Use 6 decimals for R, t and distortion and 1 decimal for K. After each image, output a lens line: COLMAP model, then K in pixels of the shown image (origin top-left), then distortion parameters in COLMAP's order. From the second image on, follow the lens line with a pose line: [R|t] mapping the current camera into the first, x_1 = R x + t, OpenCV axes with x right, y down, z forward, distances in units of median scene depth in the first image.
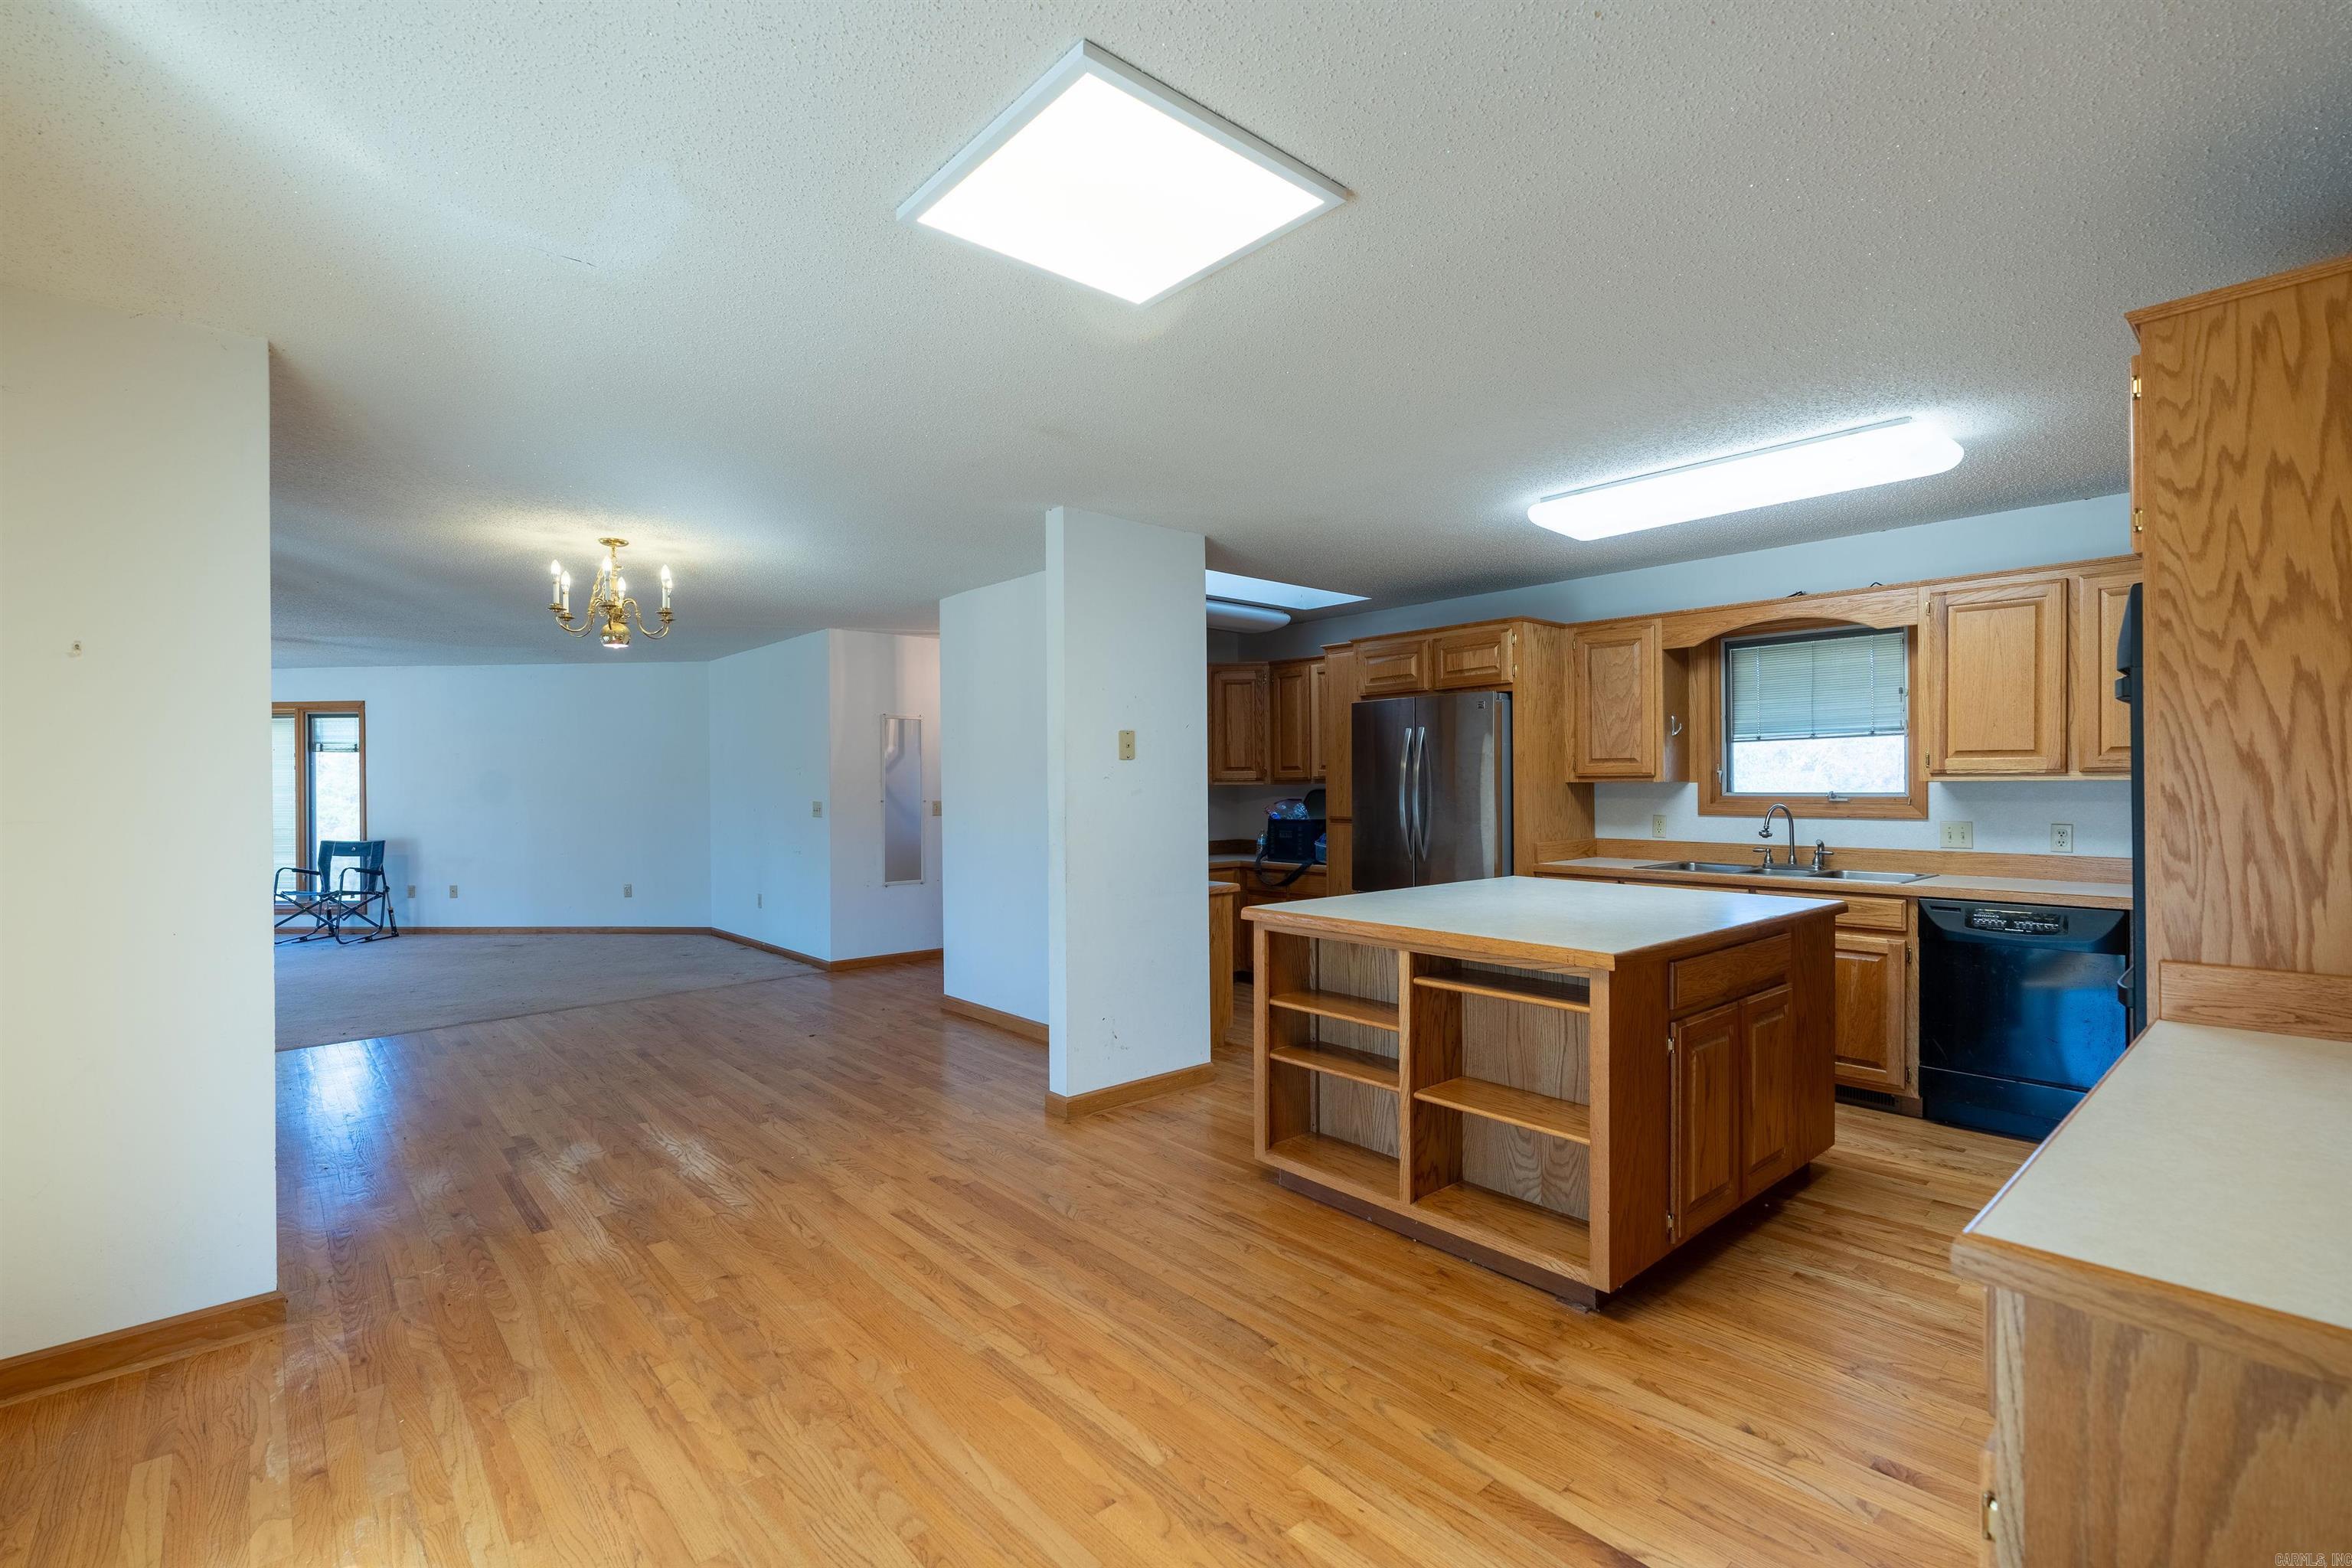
lens RADIAL K [[1053.5, 0, 1179.7], [0, 1053.5, 784.8], [0, 0, 1]] dist [-0.010030, 0.004455]
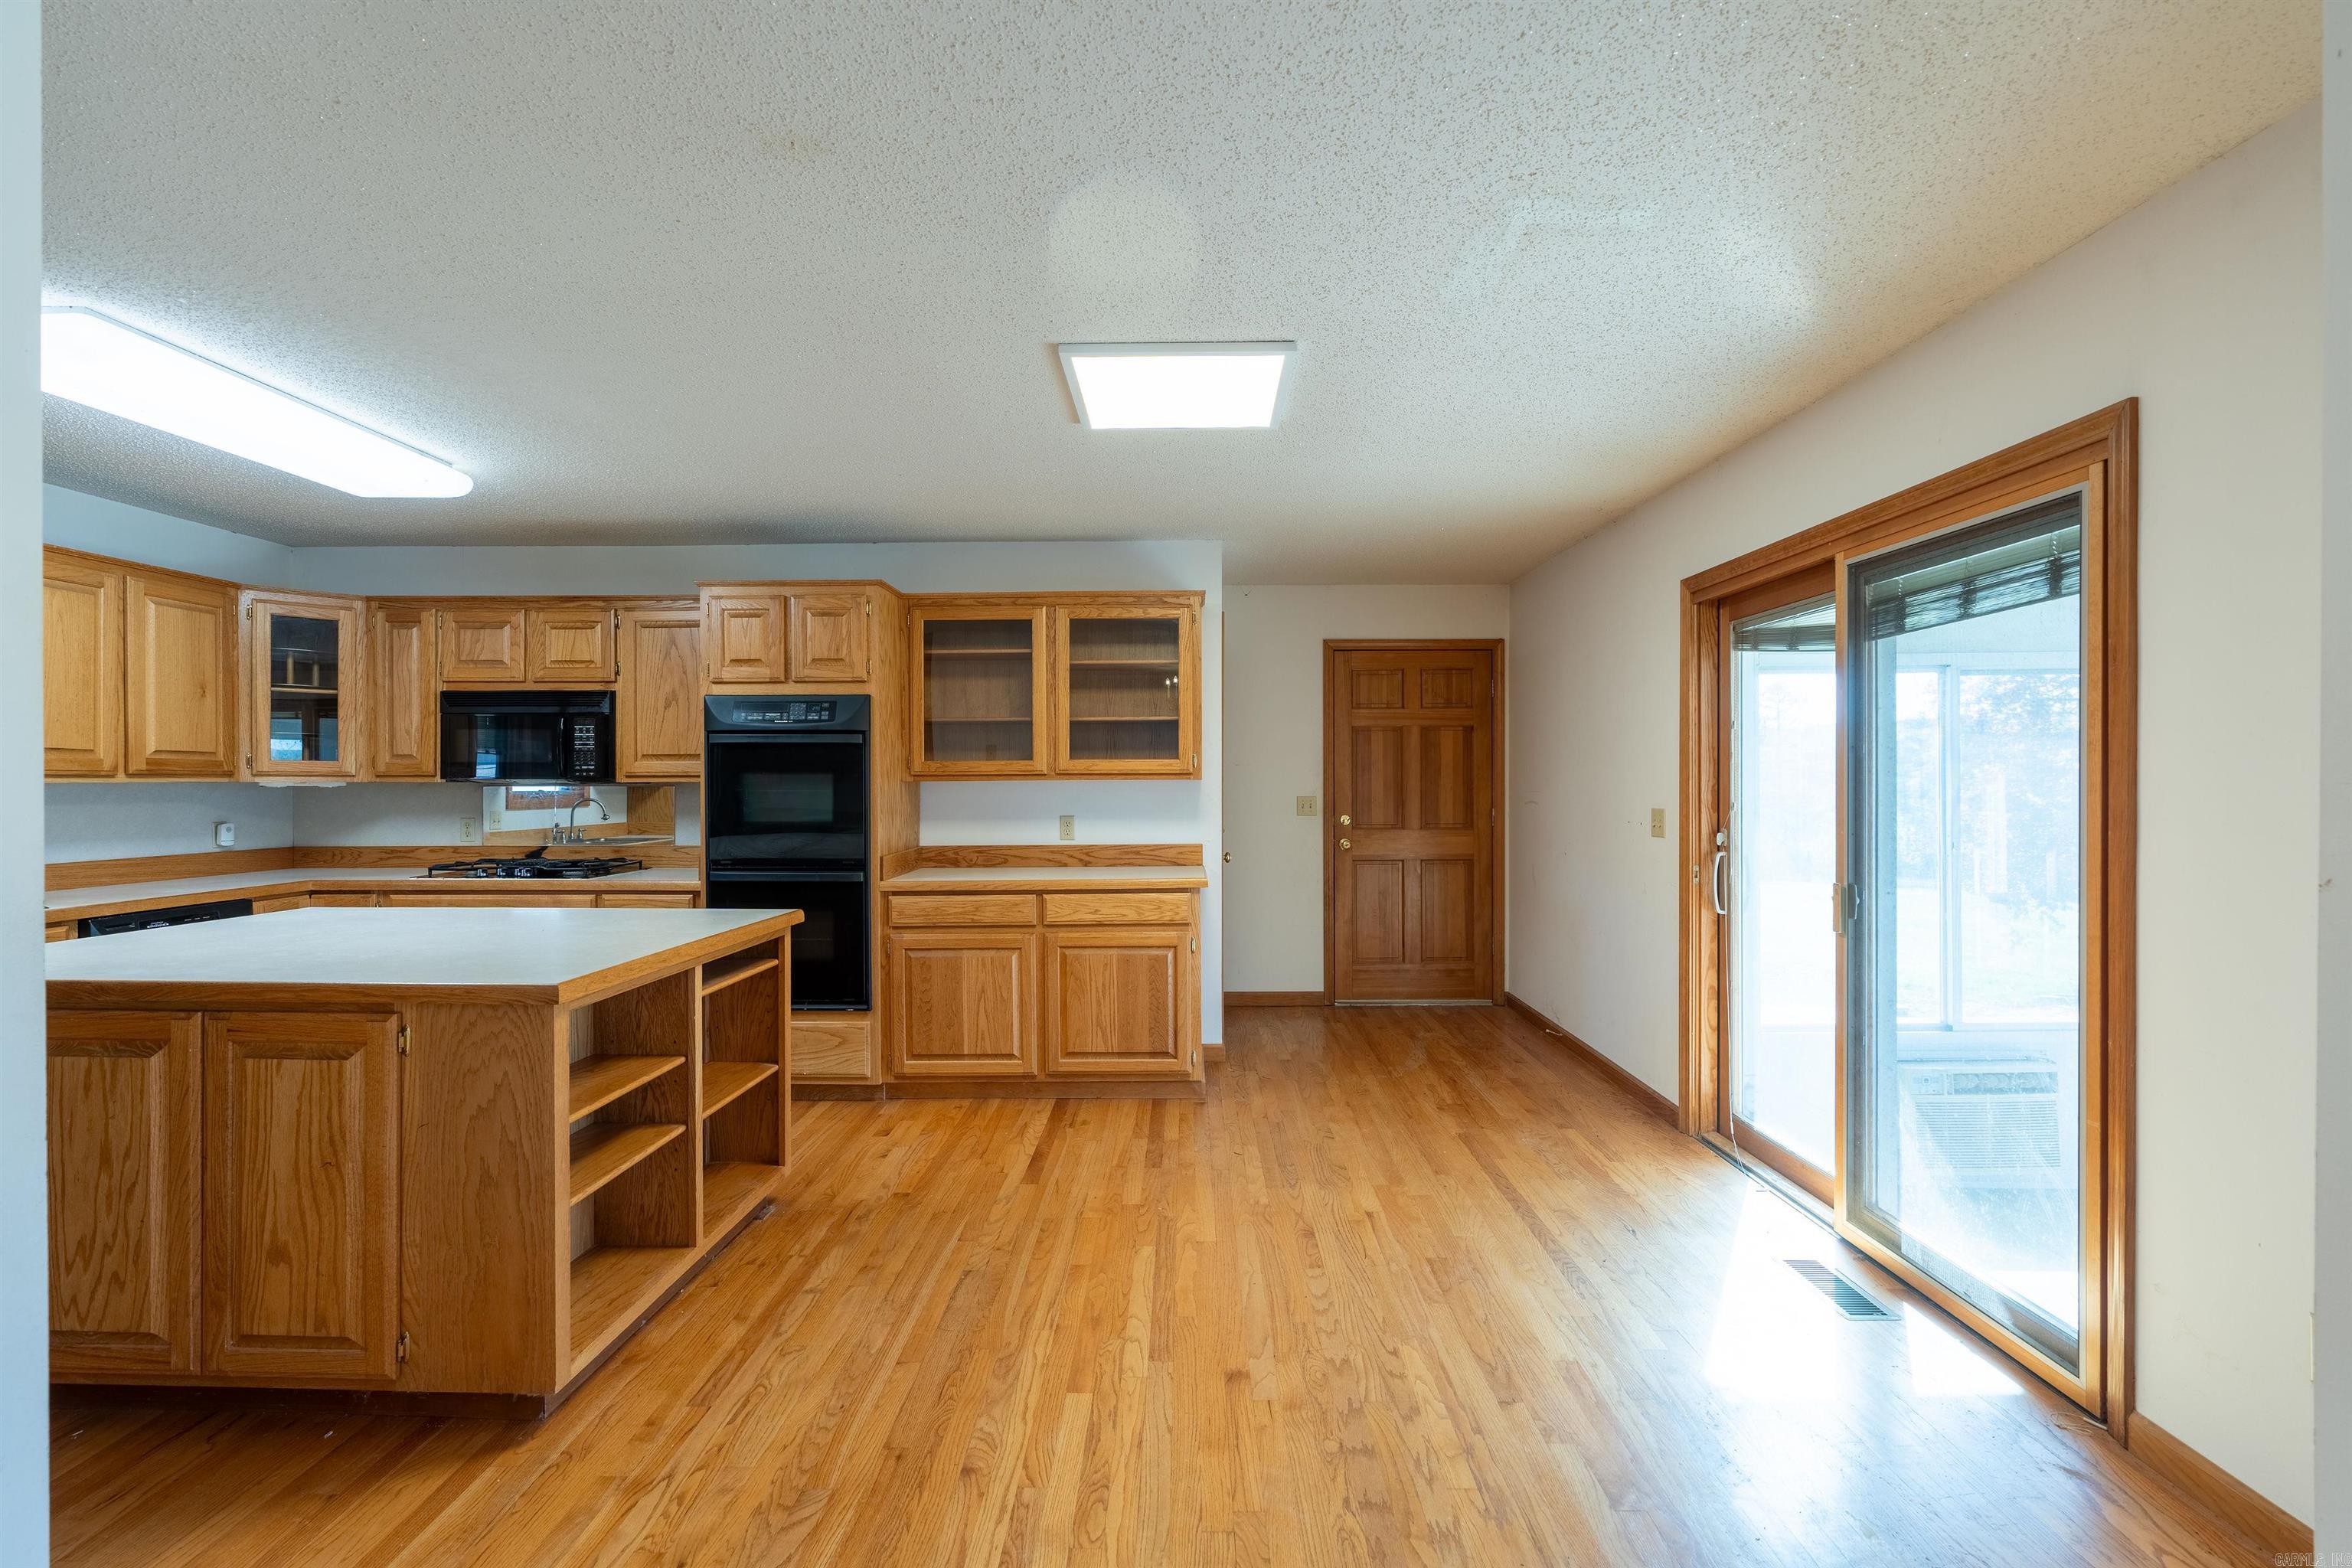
lens RADIAL K [[1053.5, 0, 1169.8], [0, 1053.5, 789.0], [0, 0, 1]] dist [-0.010030, 0.004455]
pose [[-0.736635, 0.002655, 0.676285, -0.861636], [0.007291, 0.999965, 0.004017, 0.007468], [-0.676251, 0.007890, -0.736629, 1.722358]]
